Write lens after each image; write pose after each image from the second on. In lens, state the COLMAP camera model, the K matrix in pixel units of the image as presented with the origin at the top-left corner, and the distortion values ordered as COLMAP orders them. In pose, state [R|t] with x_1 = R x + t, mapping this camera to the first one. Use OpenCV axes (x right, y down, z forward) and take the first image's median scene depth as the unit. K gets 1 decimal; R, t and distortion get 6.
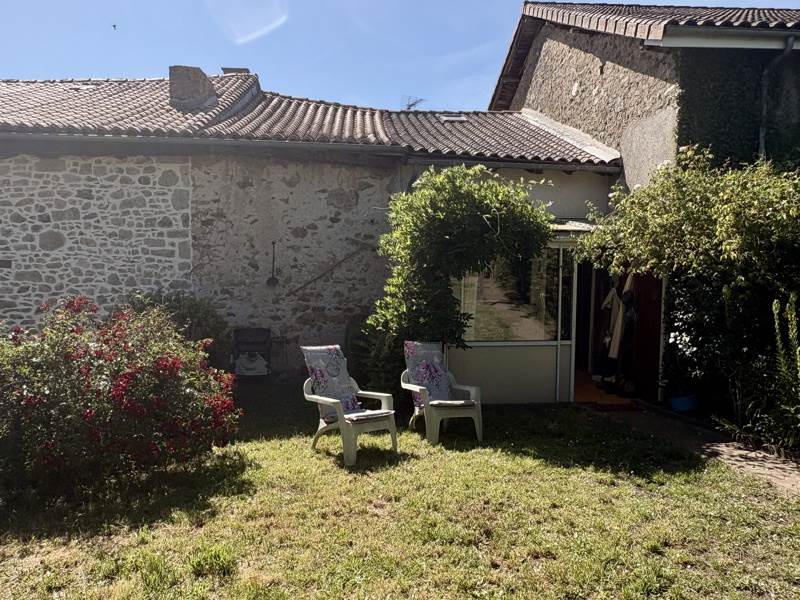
lens RADIAL K [[594.1, 0, 396.4], [0, 594.1, 301.6], [0, 0, 1]] dist [0.008917, 0.001846]
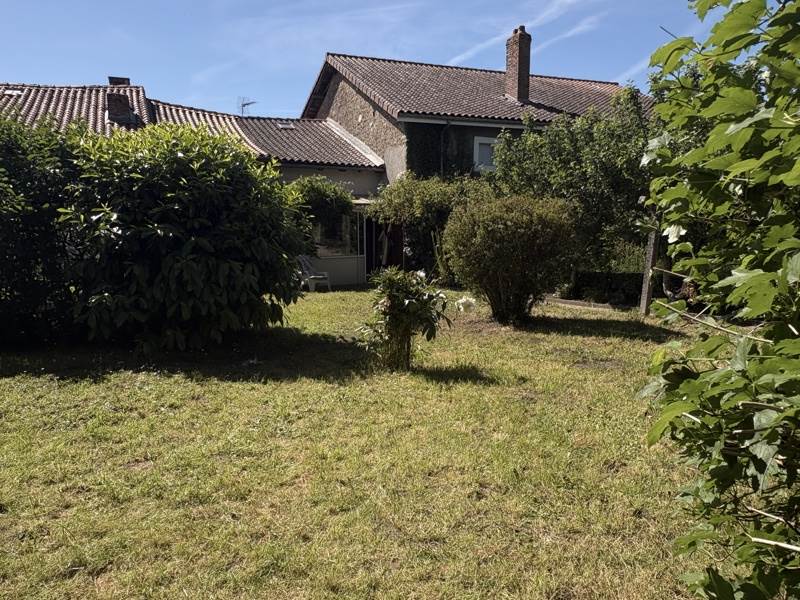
lens RADIAL K [[594.1, 0, 400.5], [0, 594.1, 302.0], [0, 0, 1]] dist [0.008917, 0.001846]
pose [[0.938160, -0.059894, 0.340982, -0.306818], [0.034168, 0.996131, 0.080964, 0.062052], [-0.344512, -0.064307, 0.936577, -1.007772]]
